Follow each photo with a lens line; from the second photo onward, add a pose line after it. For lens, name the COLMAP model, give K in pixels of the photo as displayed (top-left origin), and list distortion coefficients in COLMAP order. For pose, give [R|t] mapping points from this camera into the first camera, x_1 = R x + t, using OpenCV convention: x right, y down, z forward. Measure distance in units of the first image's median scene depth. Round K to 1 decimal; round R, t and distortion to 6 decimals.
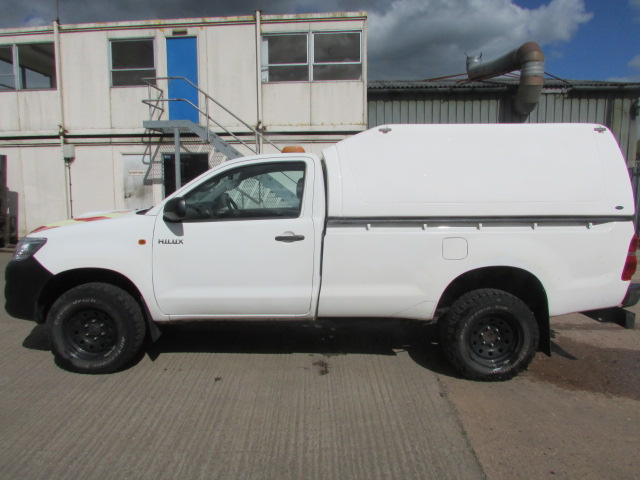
lens RADIAL K [[463.8, 0, 314.8], [0, 463.8, 240.4], [0, 0, 1]] dist [-0.024602, 0.006990]
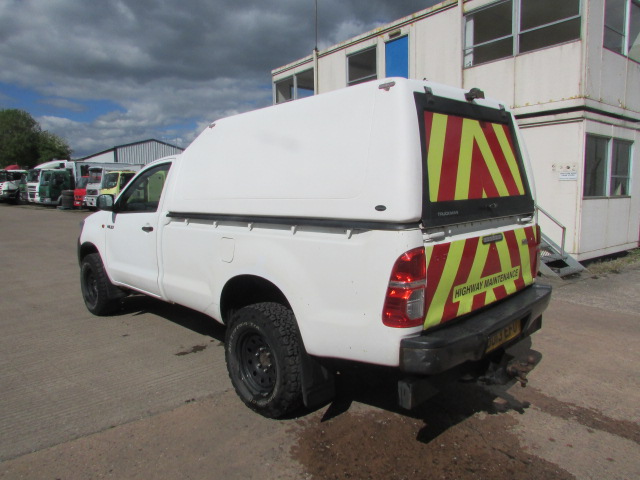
lens RADIAL K [[463.8, 0, 315.3], [0, 463.8, 240.9], [0, 0, 1]] dist [-0.024602, 0.006990]
pose [[0.675861, 0.072149, -0.733489, 0.381620], [-0.067442, 0.997076, 0.035932, -0.015436], [0.733937, 0.025183, 0.678751, 0.181572]]
